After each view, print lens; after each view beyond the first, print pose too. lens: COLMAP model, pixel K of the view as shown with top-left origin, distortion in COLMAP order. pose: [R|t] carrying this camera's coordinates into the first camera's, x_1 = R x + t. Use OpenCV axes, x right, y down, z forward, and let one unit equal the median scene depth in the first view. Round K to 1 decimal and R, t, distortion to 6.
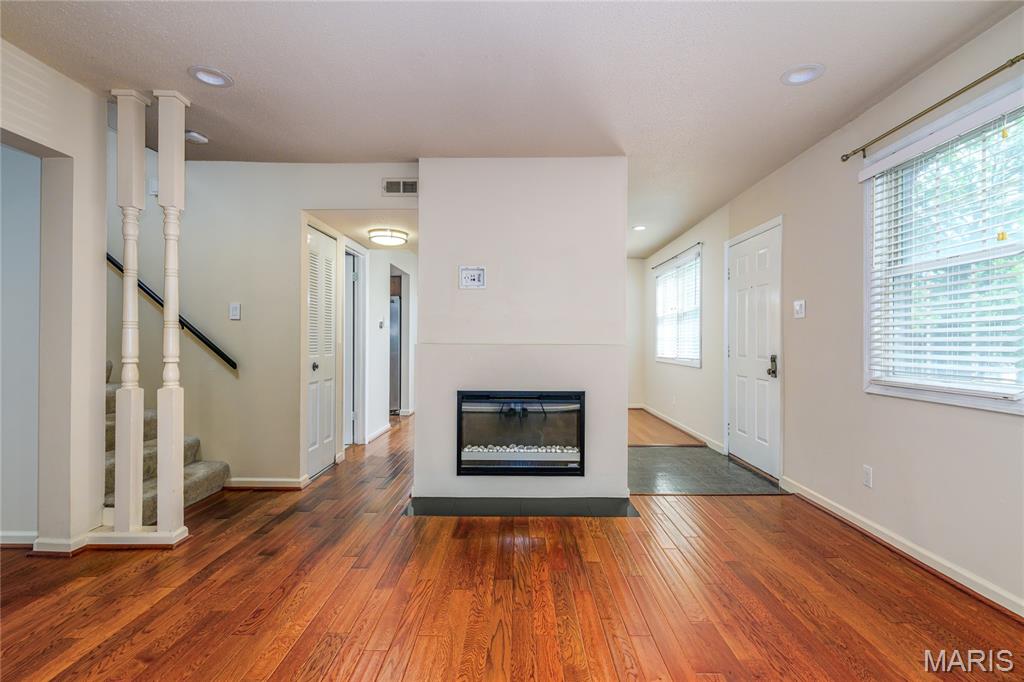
lens RADIAL K [[475.1, 0, 512.0], [0, 475.1, 341.0], [0, 0, 1]] dist [-0.000509, -0.000477]
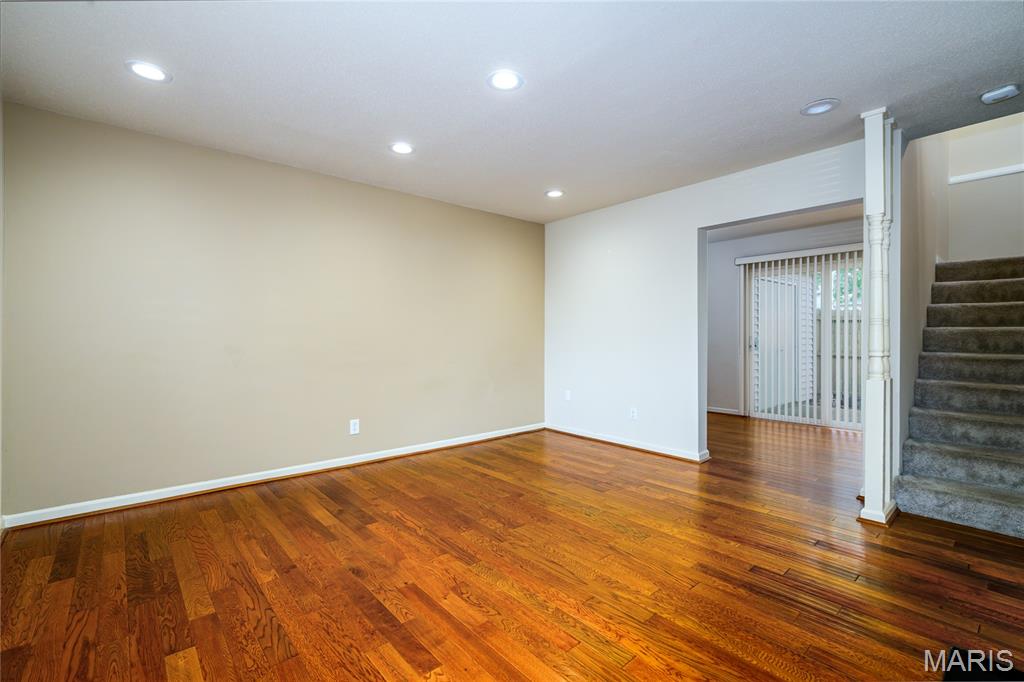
lens RADIAL K [[452.4, 0, 518.7], [0, 452.4, 339.0], [0, 0, 1]] dist [0.000837, 0.000041]
pose [[-0.745850, -0.000790, -0.666114, 0.448749], [0.000725, 0.999998, -0.001998, 0.004697], [0.666114, -0.001973, -0.745848, 0.936366]]
